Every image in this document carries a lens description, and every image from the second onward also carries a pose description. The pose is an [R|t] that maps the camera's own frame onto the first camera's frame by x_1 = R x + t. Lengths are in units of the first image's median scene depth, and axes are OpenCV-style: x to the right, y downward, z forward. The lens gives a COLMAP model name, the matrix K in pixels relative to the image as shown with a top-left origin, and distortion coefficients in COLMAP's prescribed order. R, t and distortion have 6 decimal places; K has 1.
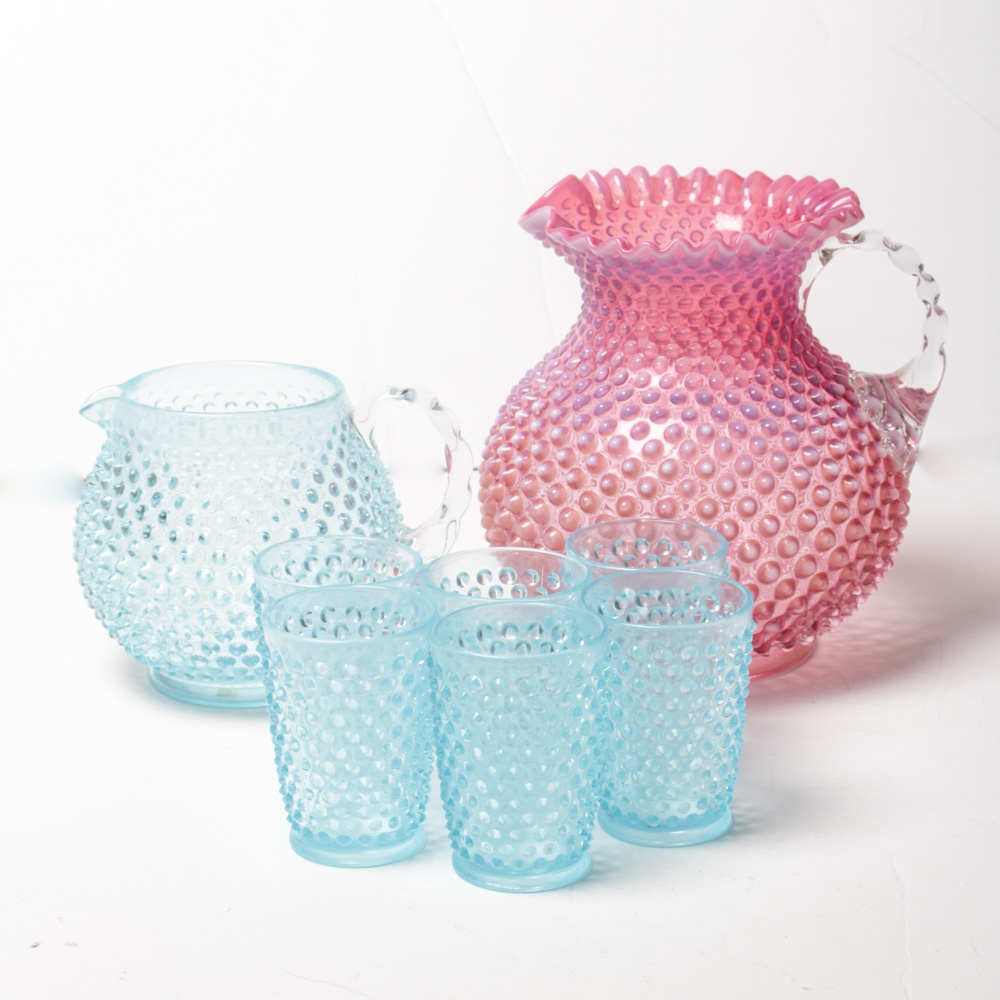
lens RADIAL K [[2928.1, 0, 499.7], [0, 2928.1, 498.6], [0, 0, 1]] dist [0.157430, 0.000000]
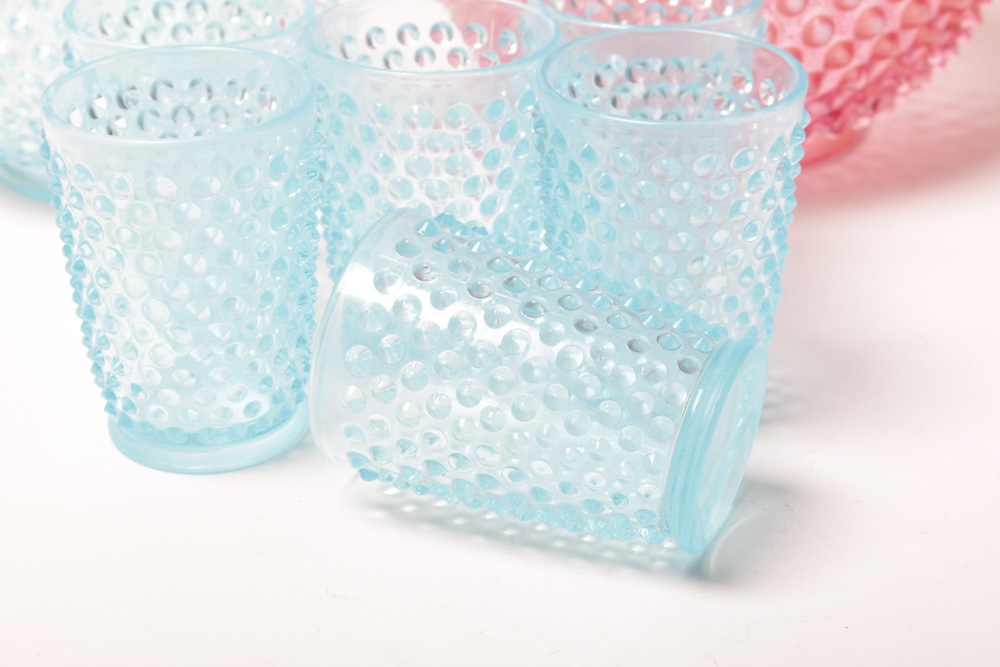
lens RADIAL K [[1904.8, 0, 505.0], [0, 1904.8, 332.5], [0, 0, 1]] dist [-0.022239, 0.000000]
pose [[0.999492, 0.017155, -0.026852, 0.030012], [-0.011614, 0.980867, 0.194335, 0.008210], [0.029672, -0.193924, 0.980568, 0.537278]]
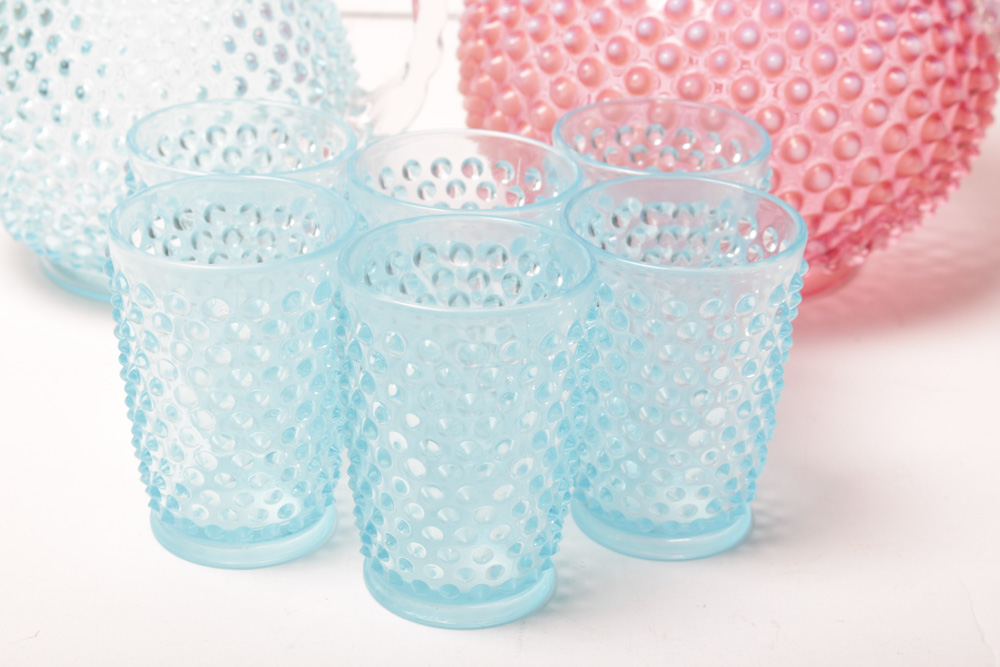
lens RADIAL K [[1904.8, 0, 508.7], [0, 1904.8, 336.0], [0, 0, 1]] dist [-0.022239, 0.000000]
pose [[0.998016, 0.058764, -0.022606, 0.024804], [-0.054405, 0.985593, 0.160148, -0.009400], [0.031691, -0.158601, 0.986834, 0.503872]]
